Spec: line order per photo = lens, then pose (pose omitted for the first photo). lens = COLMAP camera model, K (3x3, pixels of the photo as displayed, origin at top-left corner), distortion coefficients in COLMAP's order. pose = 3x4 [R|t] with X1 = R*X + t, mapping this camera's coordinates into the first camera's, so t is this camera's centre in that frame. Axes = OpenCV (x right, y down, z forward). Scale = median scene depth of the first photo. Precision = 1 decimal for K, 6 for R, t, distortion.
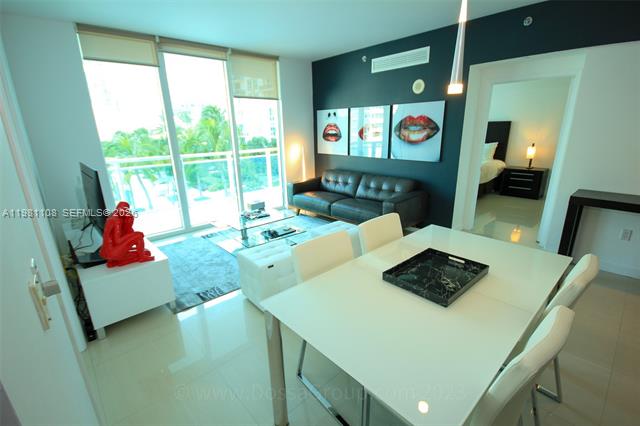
lens RADIAL K [[295.1, 0, 322.1], [0, 295.1, 218.0], [0, 0, 1]] dist [0.011464, -0.012568]
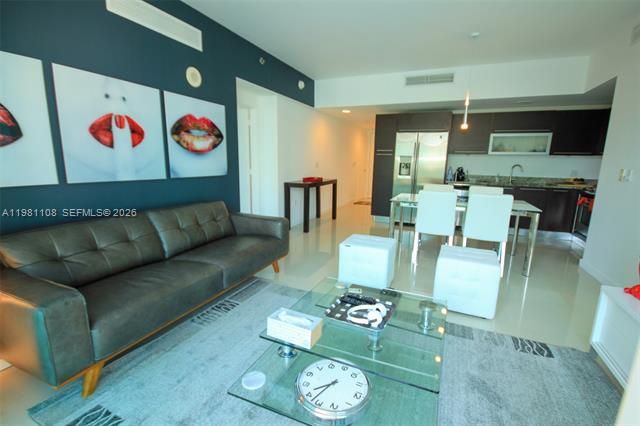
lens RADIAL K [[295.1, 0, 322.1], [0, 295.1, 218.0], [0, 0, 1]] dist [0.011464, -0.012568]
pose [[-0.411197, -0.165759, 0.896348, -0.505545], [0.255331, 0.923019, 0.287824, -0.239841], [-0.875056, 0.347218, -0.337219, 1.045236]]
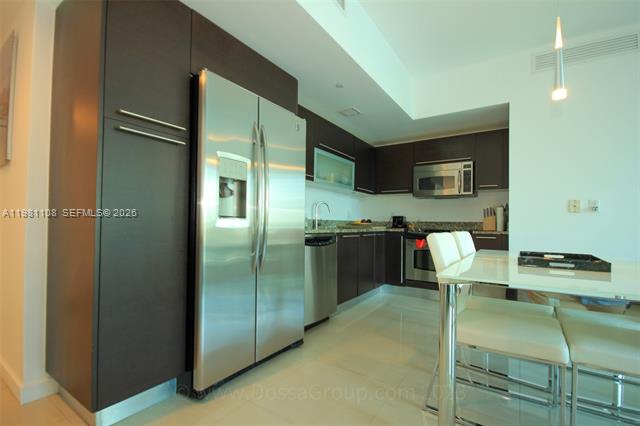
lens RADIAL K [[295.1, 0, 322.1], [0, 295.1, 218.0], [0, 0, 1]] dist [0.011464, -0.012568]
pose [[-0.971768, 0.002082, -0.235927, 0.513841], [-0.063524, 0.960727, 0.270127, -0.063186], [0.227224, 0.277488, -0.933472, 0.630612]]
